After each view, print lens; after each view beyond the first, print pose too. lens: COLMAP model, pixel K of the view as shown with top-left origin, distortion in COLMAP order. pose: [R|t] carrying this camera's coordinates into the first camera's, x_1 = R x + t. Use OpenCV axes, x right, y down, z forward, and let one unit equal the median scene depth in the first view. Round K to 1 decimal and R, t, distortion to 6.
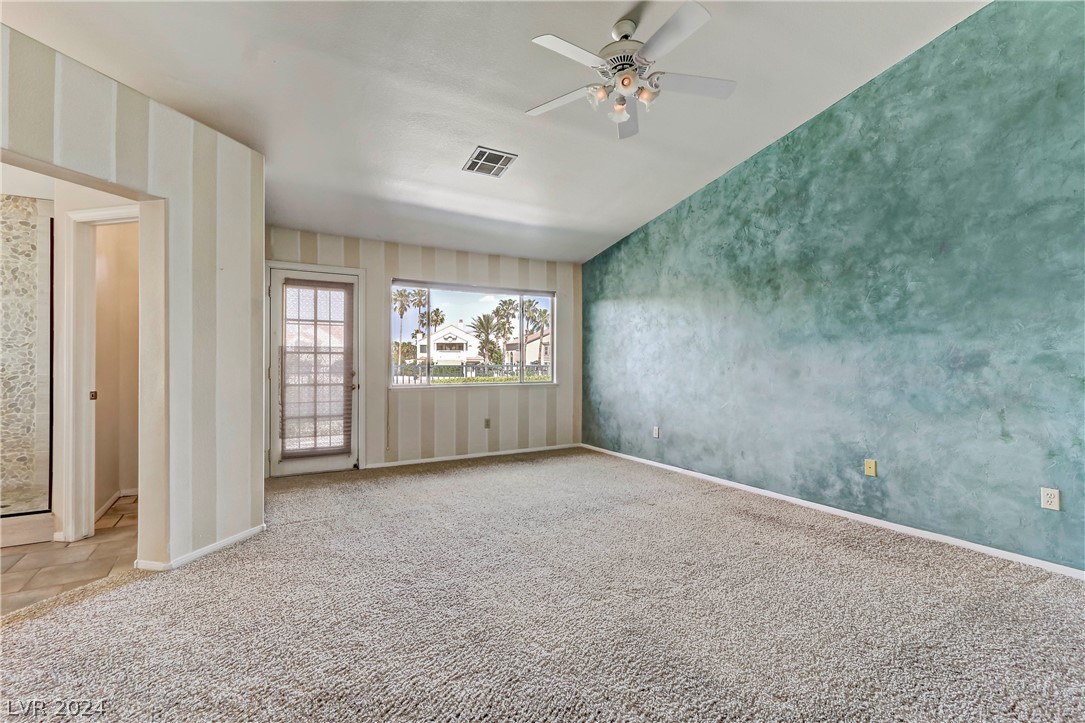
lens RADIAL K [[496.3, 0, 540.3], [0, 496.3, 365.1], [0, 0, 1]] dist [0.000919, 0.000917]
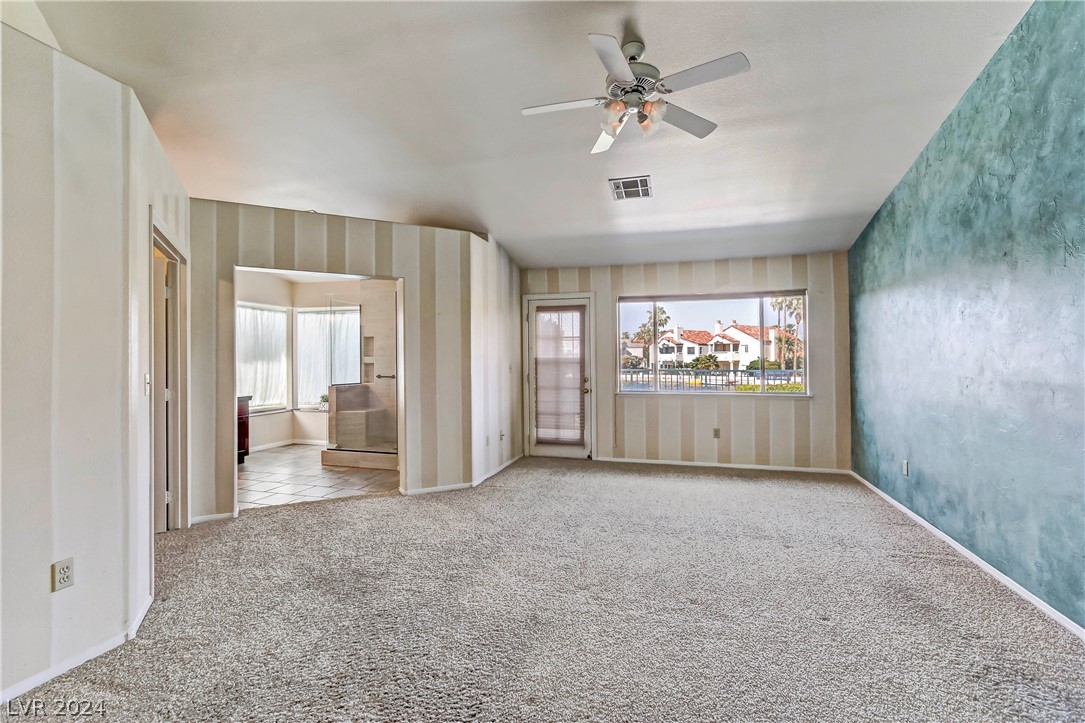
lens RADIAL K [[497.4, 0, 538.3], [0, 497.4, 359.4], [0, 0, 1]] dist [-0.002089, 0.005934]
pose [[0.680882, -0.006069, -0.732368, 0.527243], [-0.002044, 0.999946, -0.010187, -0.023972], [0.732390, 0.008433, 0.680833, 0.112887]]
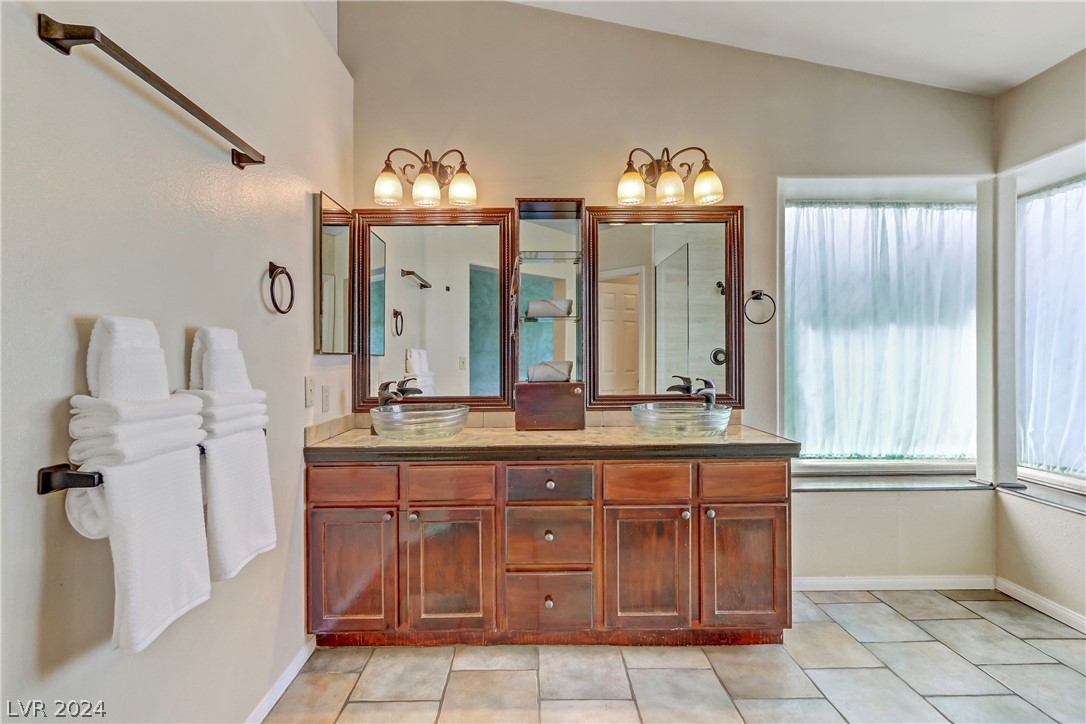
lens RADIAL K [[519.9, 0, 539.0], [0, 519.9, 355.3], [0, 0, 1]] dist [0.003779, 0.001241]
pose [[-0.500846, -0.005020, -0.865522, -0.588515], [-0.000684, 0.999985, -0.005405, -0.007506], [0.865536, -0.002115, -0.500842, 0.526948]]
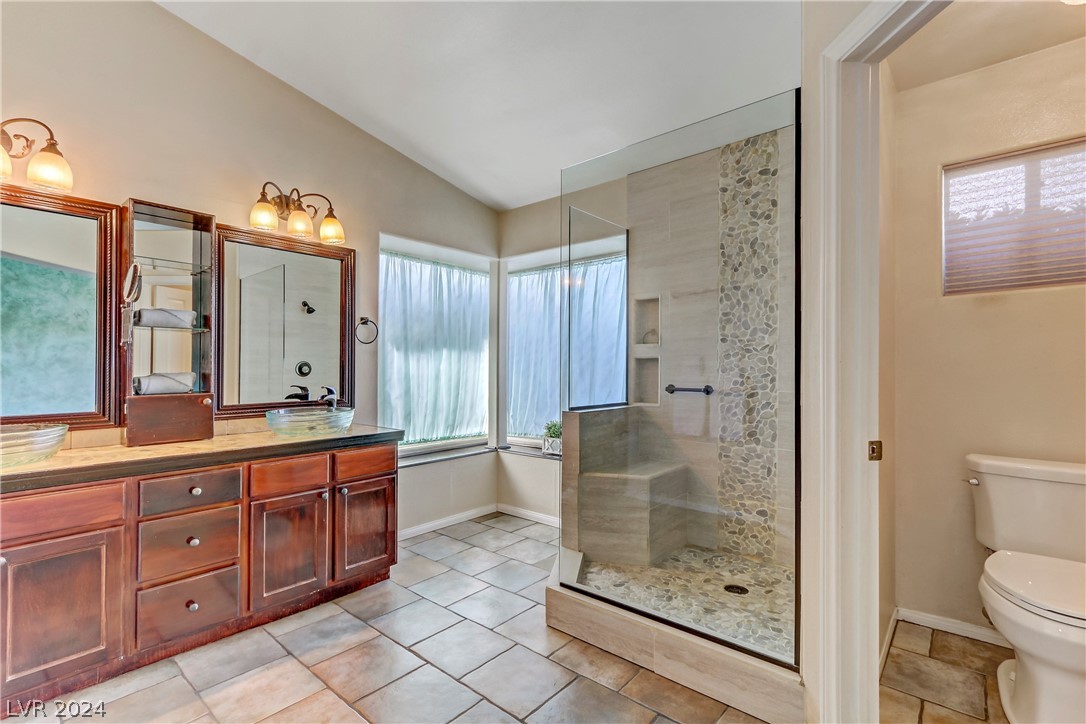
lens RADIAL K [[496.8, 0, 540.8], [0, 496.8, 365.6], [0, 0, 1]] dist [0.000919, 0.000917]
pose [[0.320165, -0.010446, -0.947304, -0.454858], [-0.002558, 0.999926, -0.011891, -0.006423], [0.947358, 0.006231, 0.320114, 0.456566]]
